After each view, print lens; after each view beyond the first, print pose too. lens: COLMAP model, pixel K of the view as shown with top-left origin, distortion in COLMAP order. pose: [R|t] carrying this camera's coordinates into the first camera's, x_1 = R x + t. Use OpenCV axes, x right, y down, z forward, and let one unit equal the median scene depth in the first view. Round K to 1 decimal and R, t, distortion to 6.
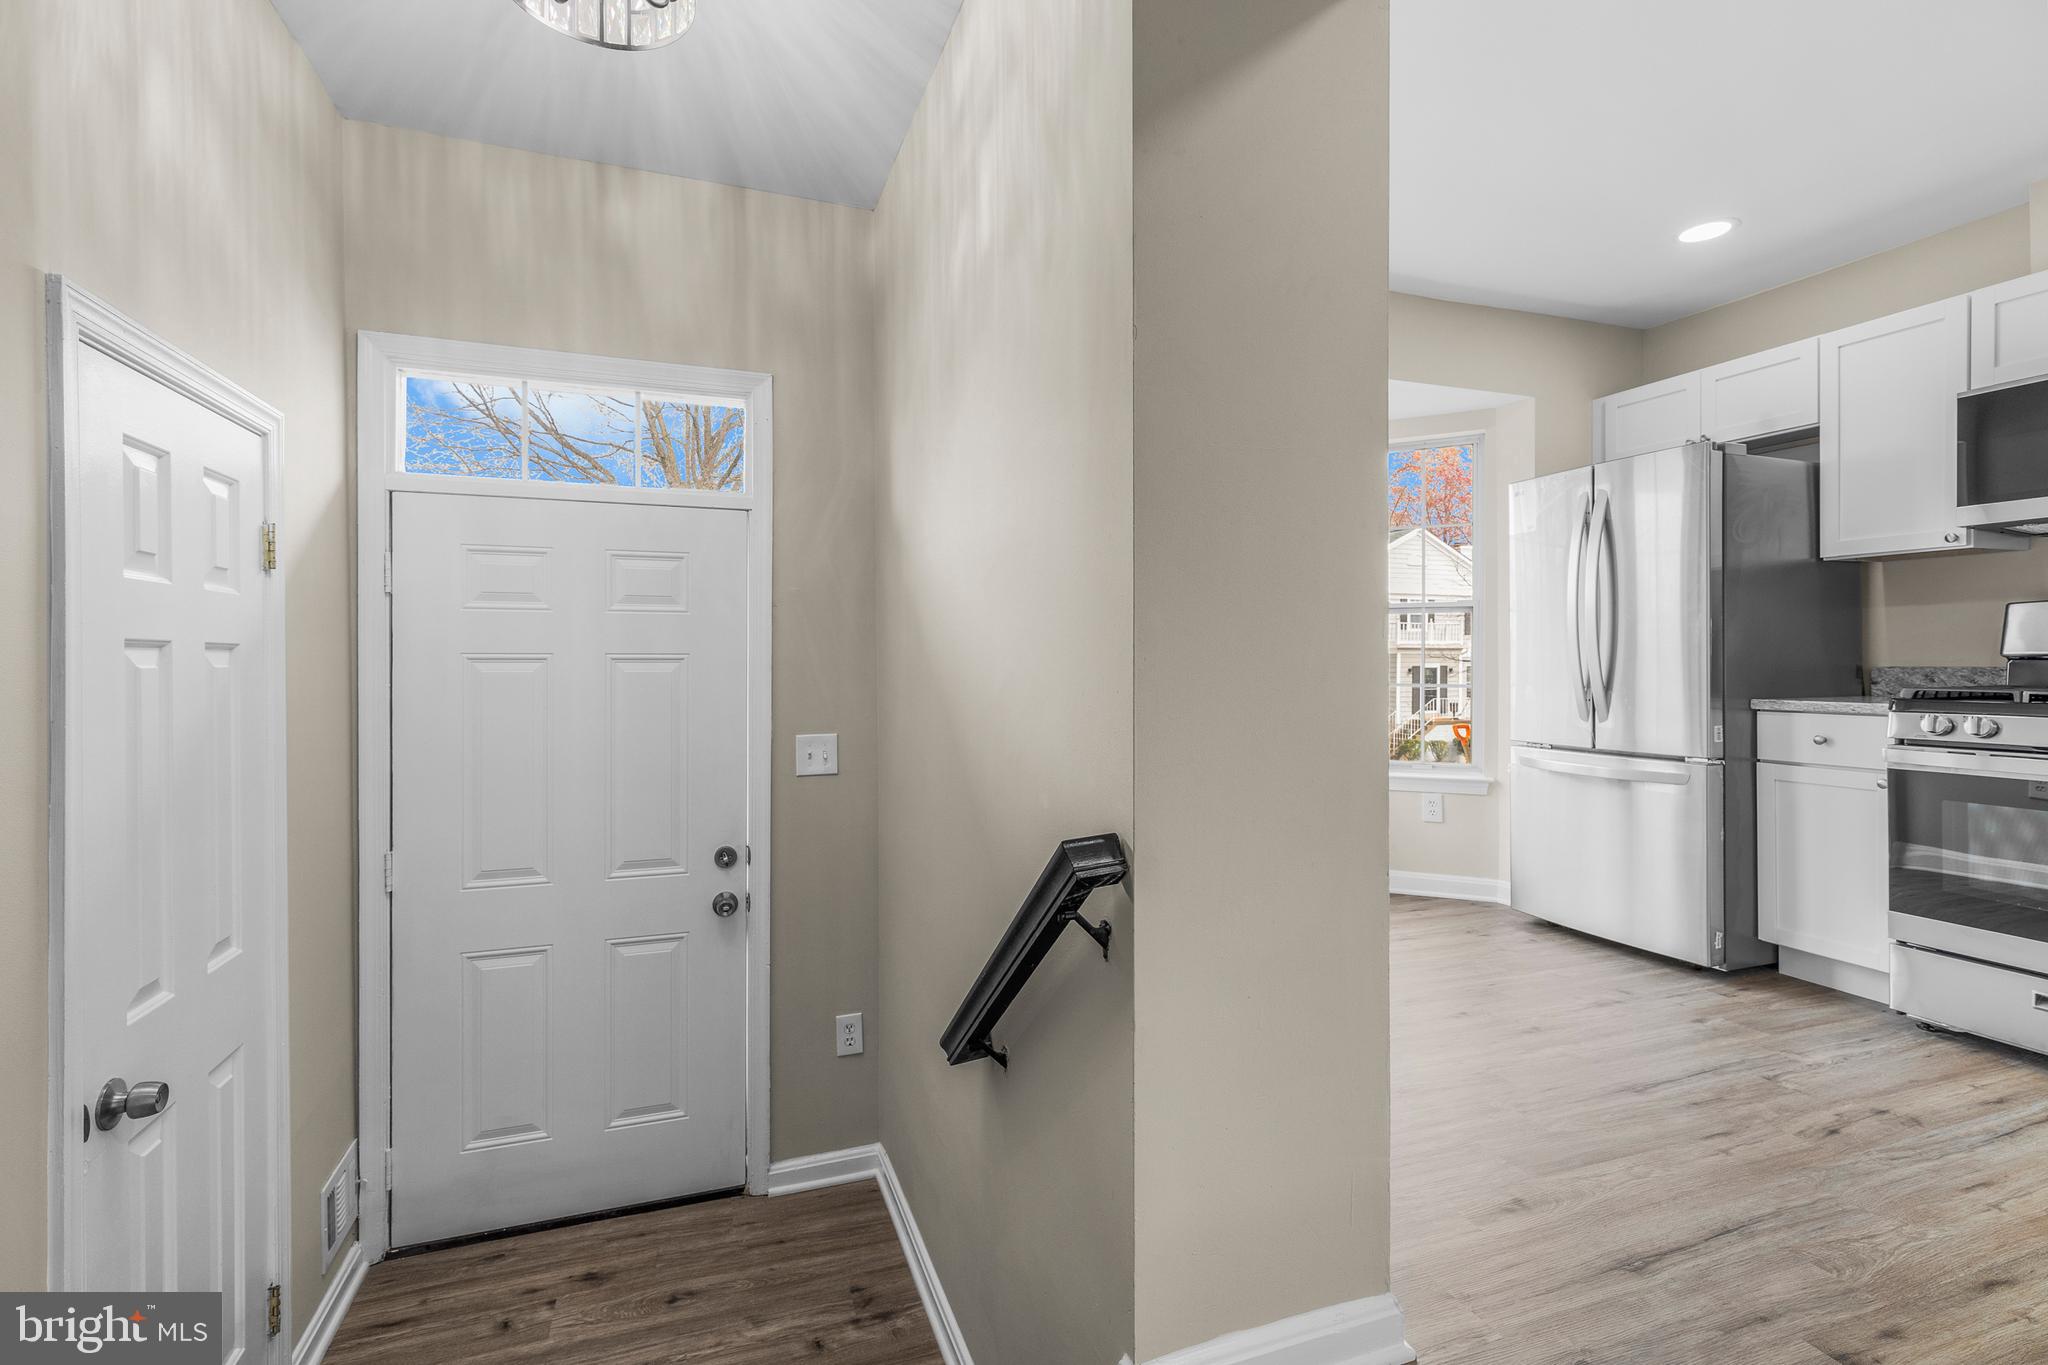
lens RADIAL K [[938.8, 0, 998.2], [0, 938.8, 672.2], [0, 0, 1]] dist [0.004508, 0.000241]
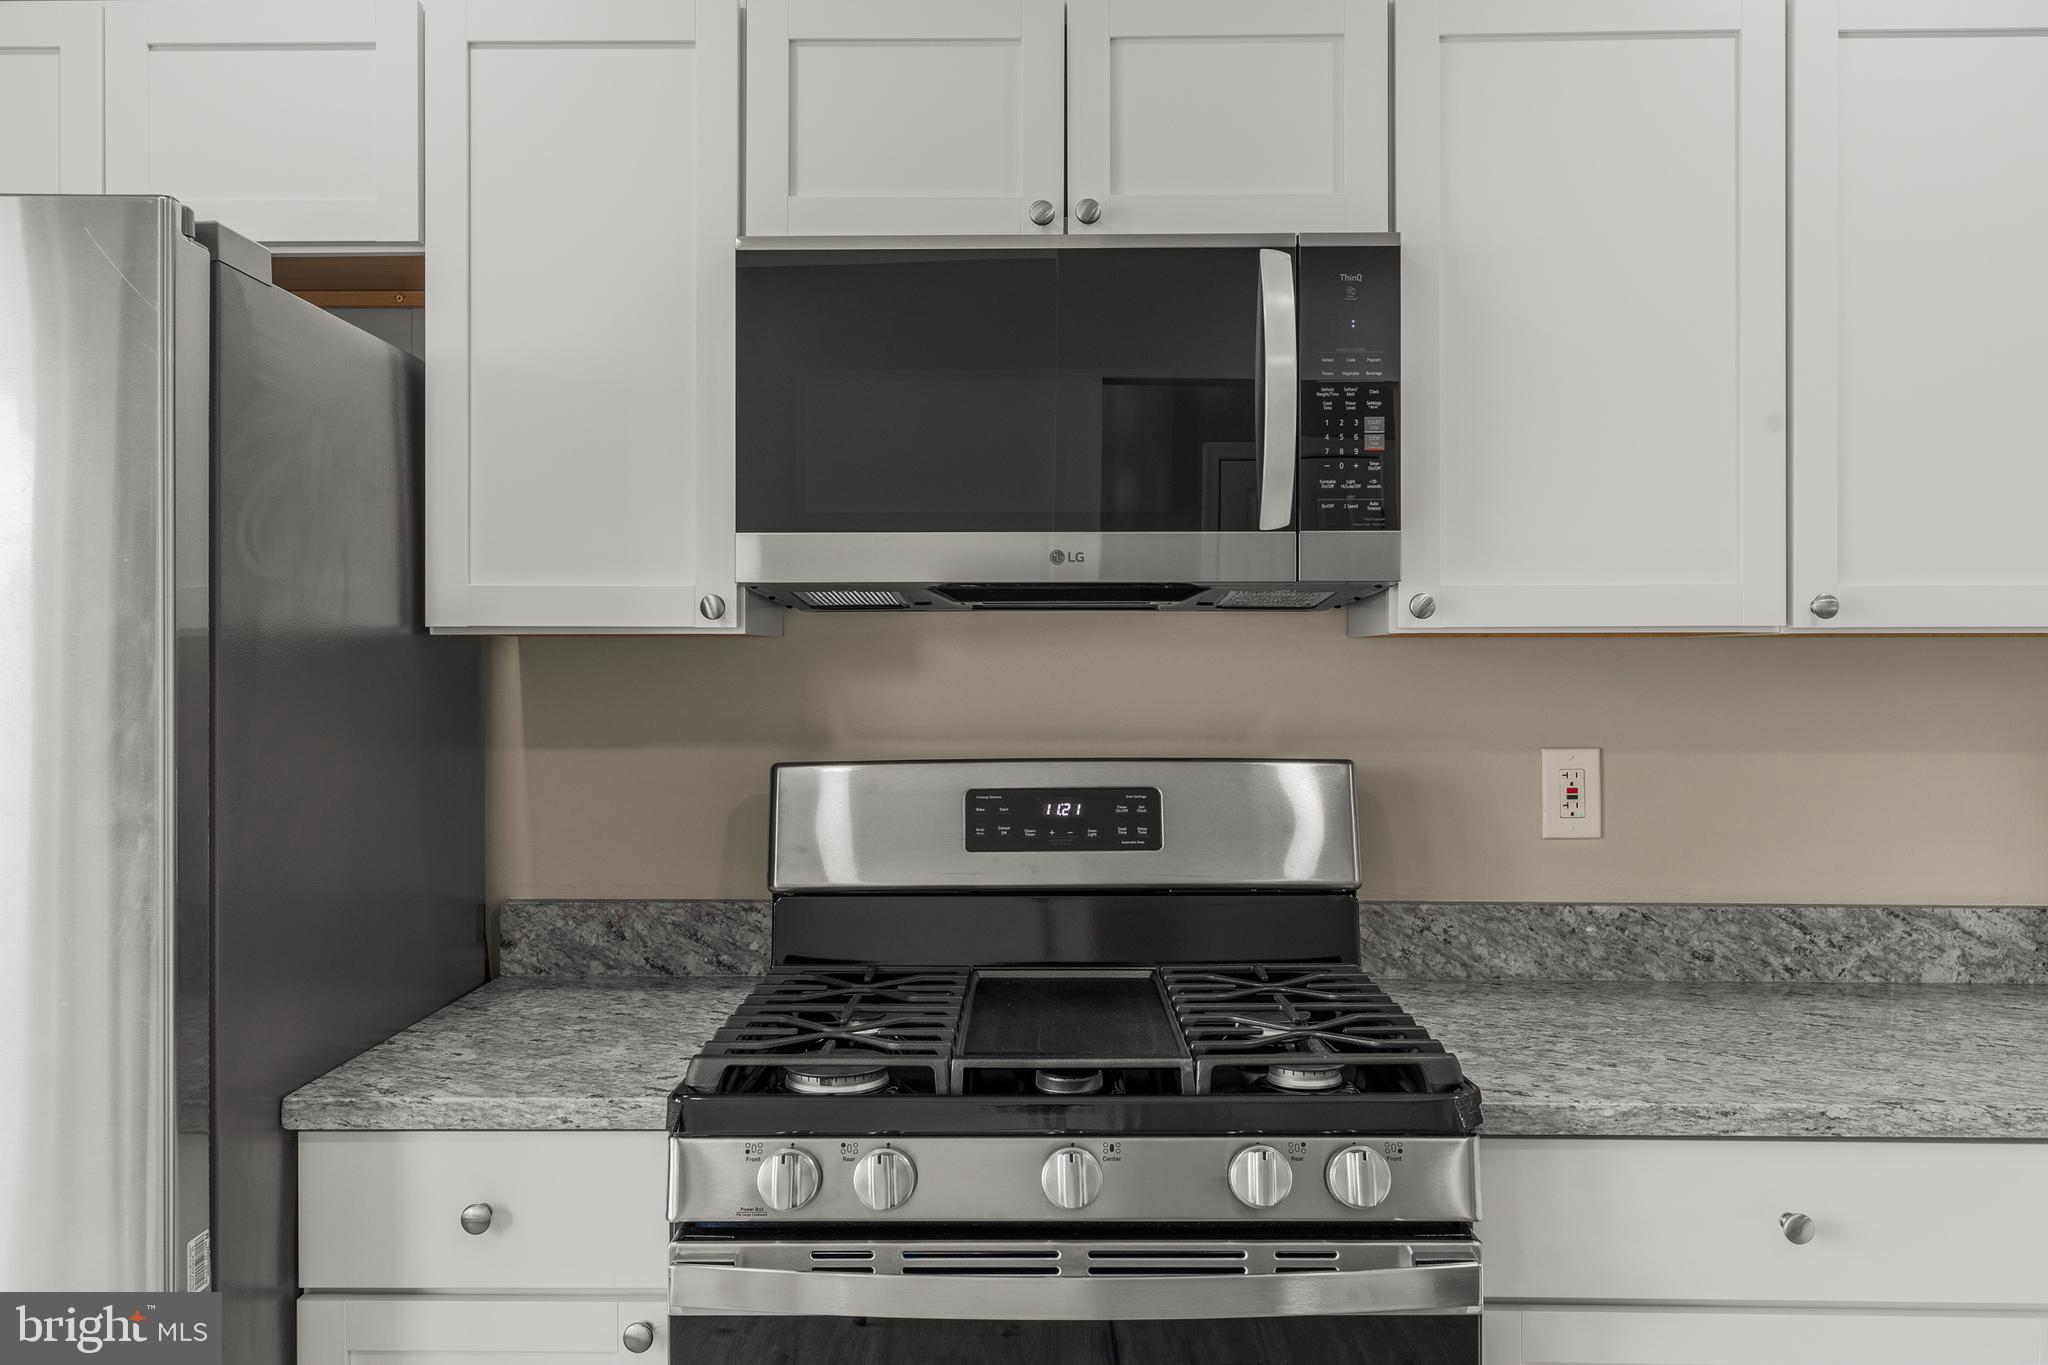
lens RADIAL K [[1684.7, 0, 1058.1], [0, 1684.7, 667.9], [0, 0, 1]] dist [0.009555, 0.004292]
pose [[0.360443, 0.010894, 0.932718, 0.386439], [0.009611, 0.999835, -0.015391, -0.098662], [-0.932732, 0.014512, 0.360279, 0.577047]]
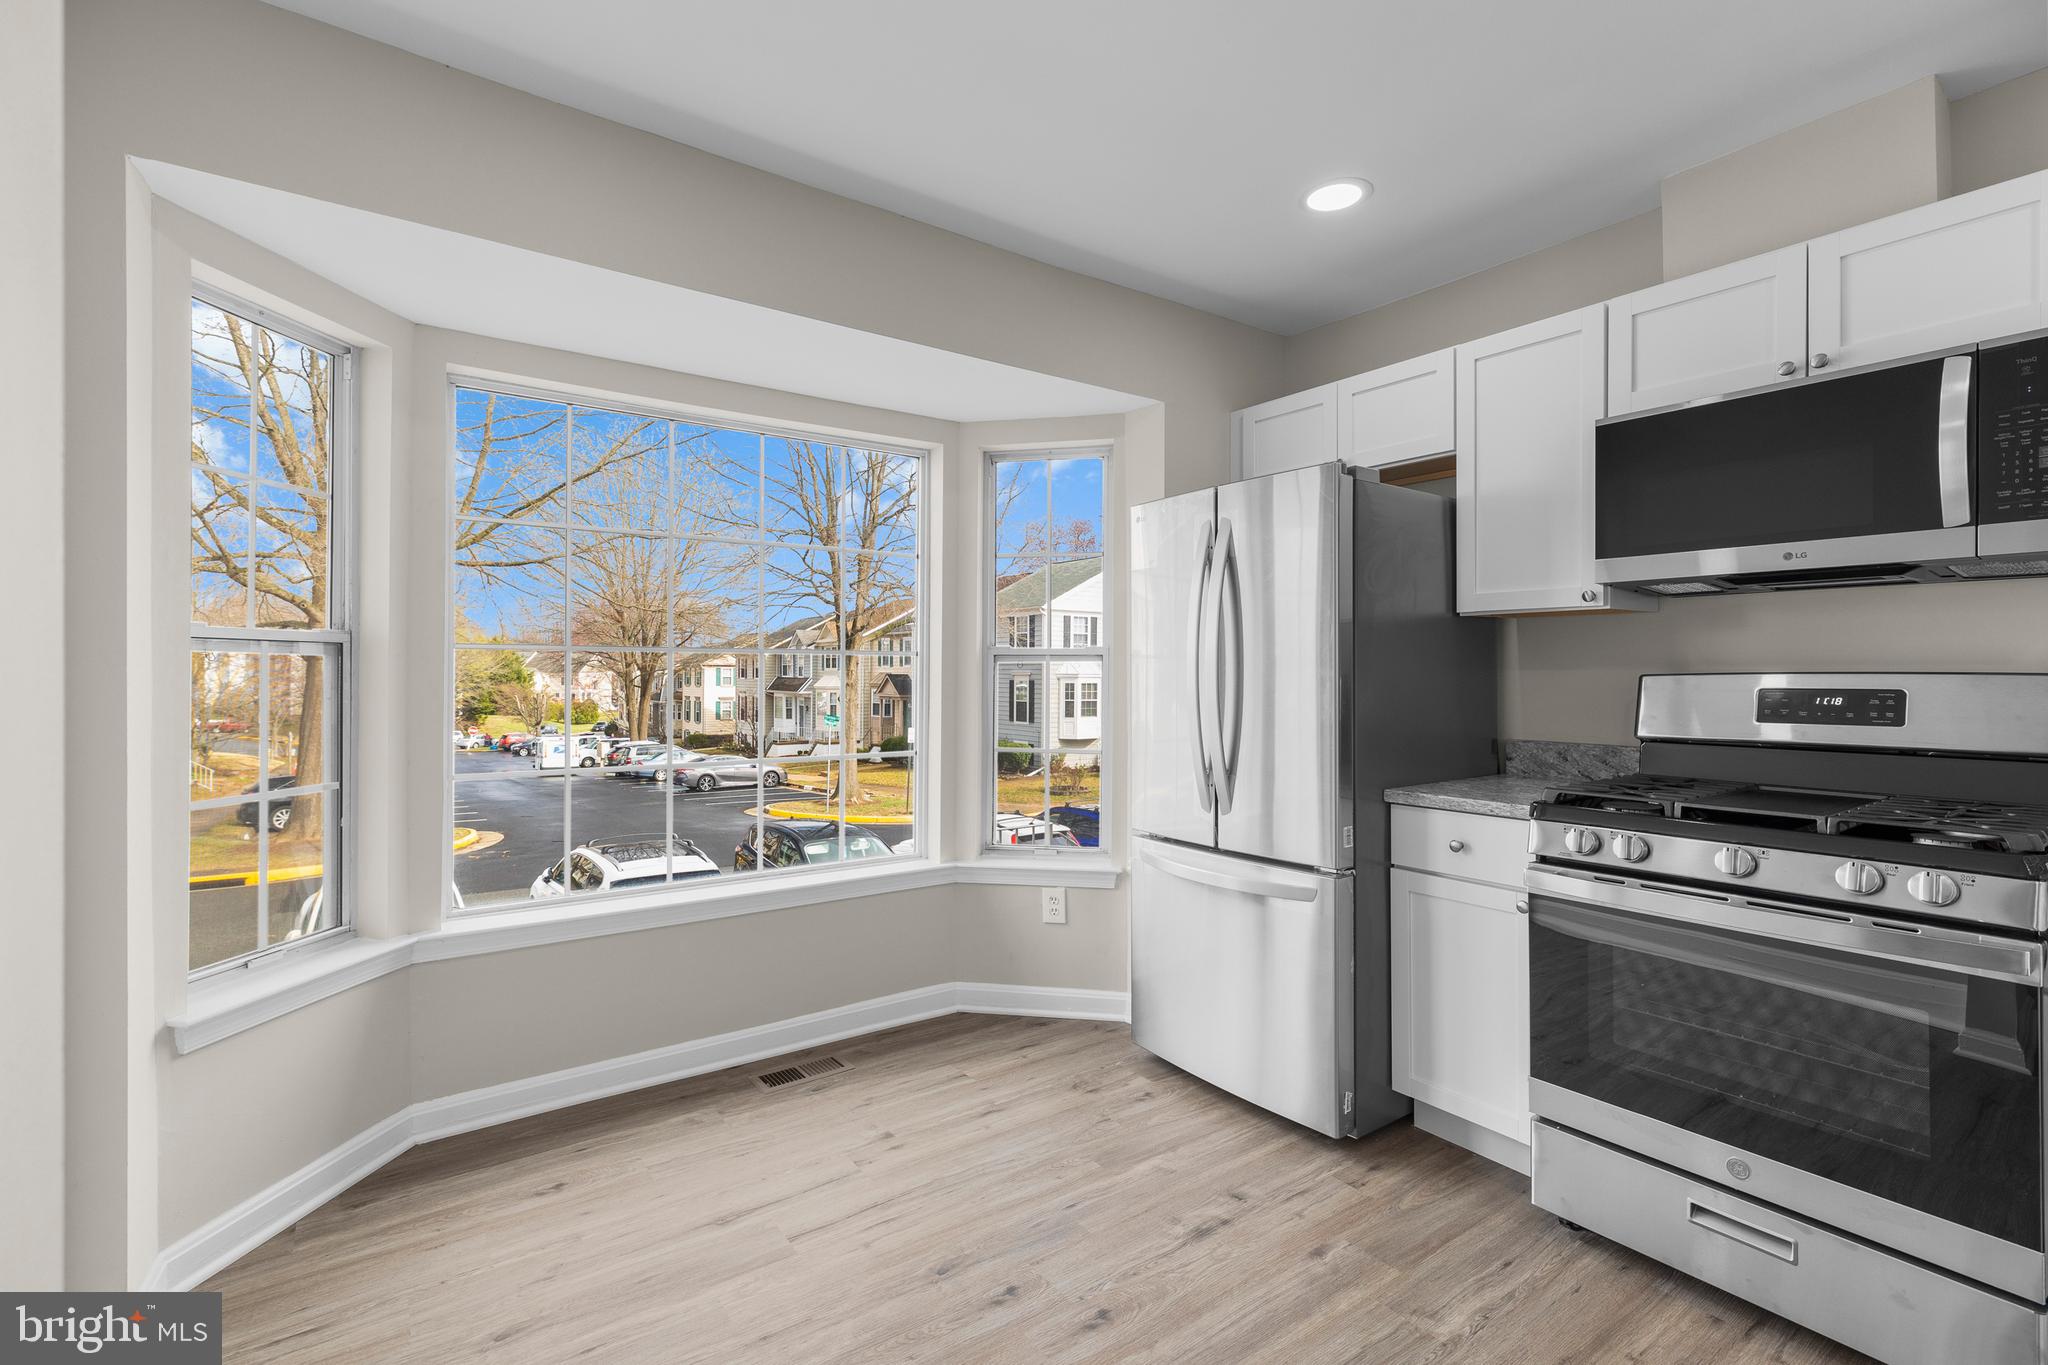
lens RADIAL K [[936.9, 0, 1007.4], [0, 936.9, 678.5], [0, 0, 1]] dist [0.002860, 0.000856]
pose [[0.963635, 0.004922, 0.267178, 0.283054], [-0.003224, 0.999972, -0.006795, -0.059308], [-0.267204, 0.005687, 0.963623, 0.324434]]
